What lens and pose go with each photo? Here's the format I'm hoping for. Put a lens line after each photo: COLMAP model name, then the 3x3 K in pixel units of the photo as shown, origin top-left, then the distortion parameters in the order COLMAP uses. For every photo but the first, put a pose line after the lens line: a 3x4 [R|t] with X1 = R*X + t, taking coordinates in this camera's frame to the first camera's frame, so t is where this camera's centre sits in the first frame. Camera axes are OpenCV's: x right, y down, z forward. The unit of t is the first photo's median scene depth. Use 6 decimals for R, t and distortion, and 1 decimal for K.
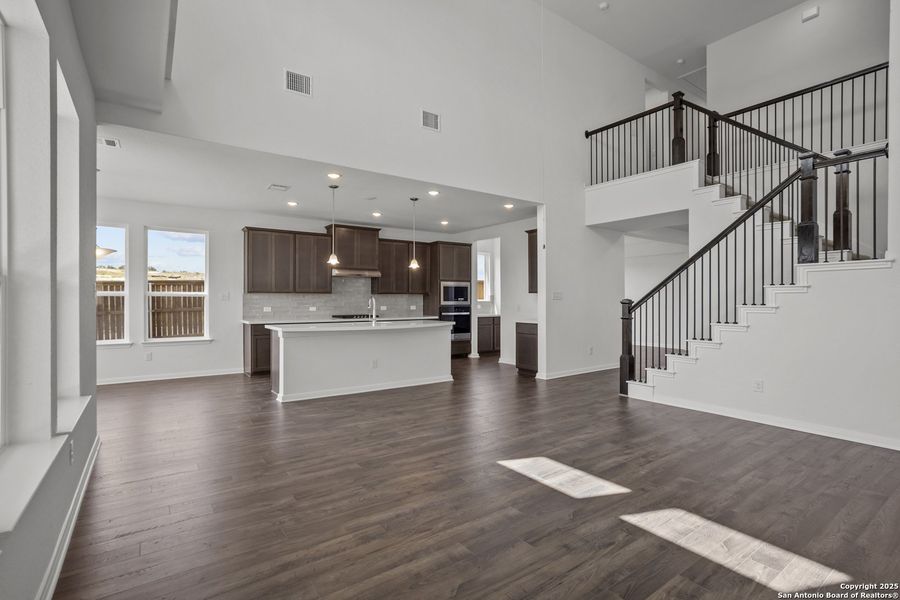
lens RADIAL K [[435.6, 0, 456.2], [0, 435.6, 302.9], [0, 0, 1]] dist [-0.025252, 0.015621]
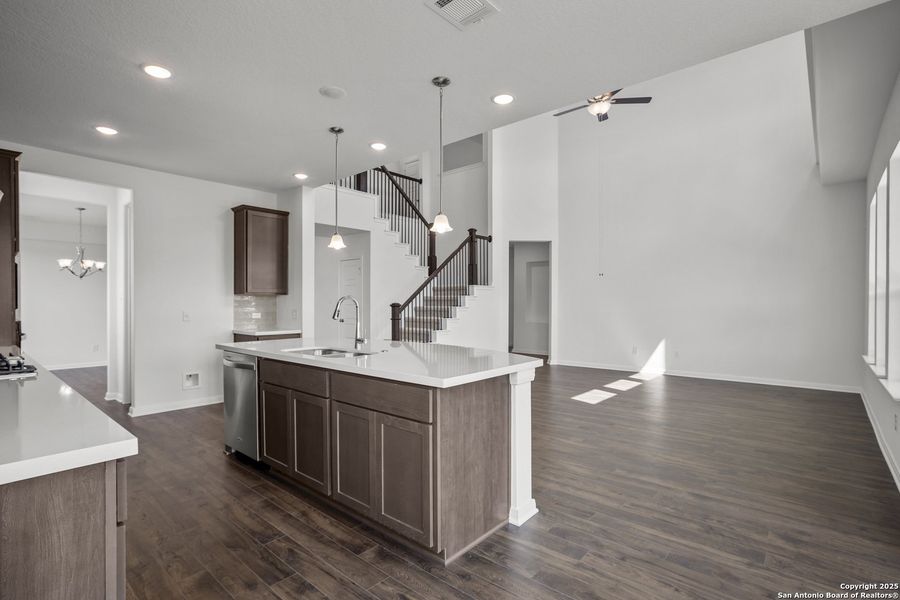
lens RADIAL K [[435.6, 0, 456.2], [0, 435.6, 302.9], [0, 0, 1]] dist [-0.025252, 0.015621]
pose [[-0.228663, -0.000928, 0.973505, -0.810001], [0.004946, 0.999986, 0.002115, -0.009720], [-0.973493, 0.005298, -0.228656, 1.120469]]
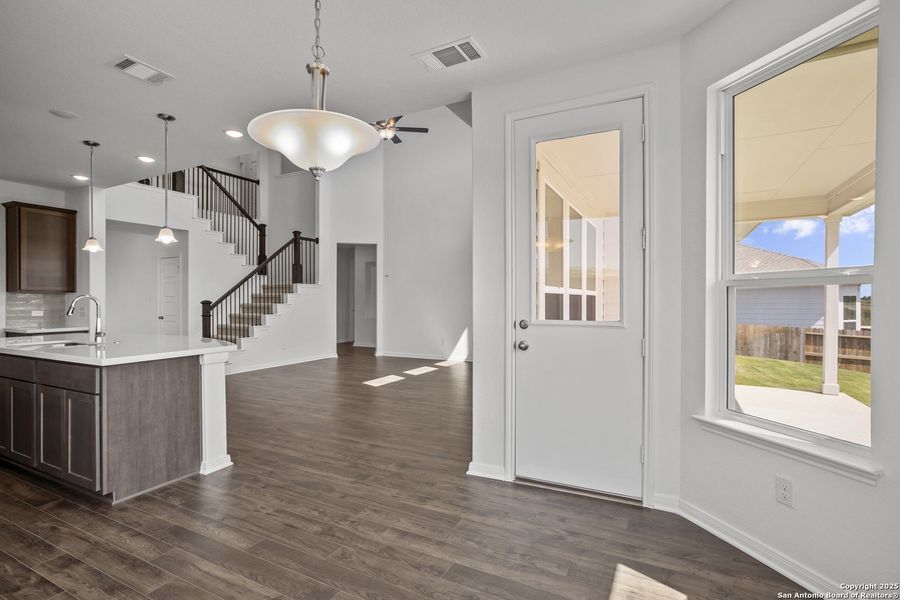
lens RADIAL K [[432.2, 0, 455.5], [0, 432.2, 299.3], [0, 0, 1]] dist [-0.046944, 0.029476]
pose [[-0.451016, 0.000072, 0.892516, -1.032619], [0.005059, 0.999984, 0.002476, -0.010407], [-0.892501, 0.005632, -0.451010, 0.922060]]
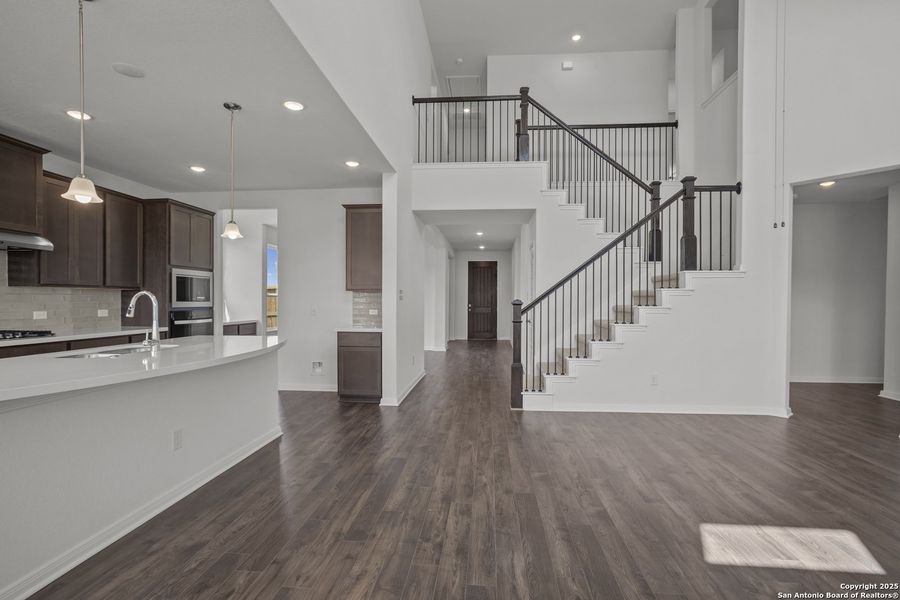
lens RADIAL K [[435.6, 0, 456.2], [0, 435.6, 302.9], [0, 0, 1]] dist [-0.025252, 0.015621]
pose [[0.648646, -0.003668, 0.761081, -0.368208], [0.001020, 0.999992, 0.003950, -0.005893], [-0.761090, -0.001786, 0.648644, 0.525610]]
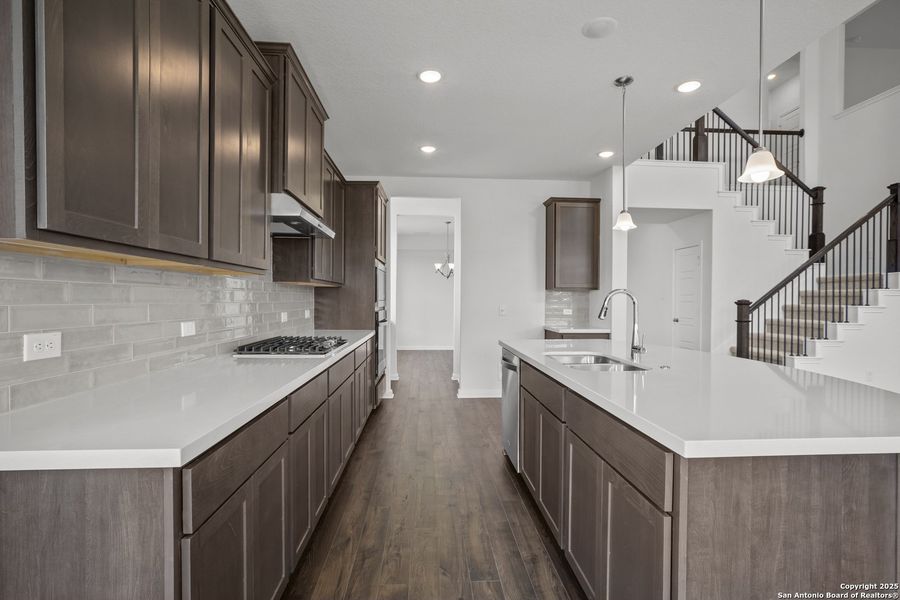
lens RADIAL K [[435.6, 0, 456.2], [0, 435.6, 302.9], [0, 0, 1]] dist [-0.025252, 0.015621]
pose [[0.531799, -0.005893, 0.846850, -0.676157], [-0.001101, 0.999970, 0.007650, -0.007556], [-0.846870, -0.005001, 0.531777, 1.036694]]
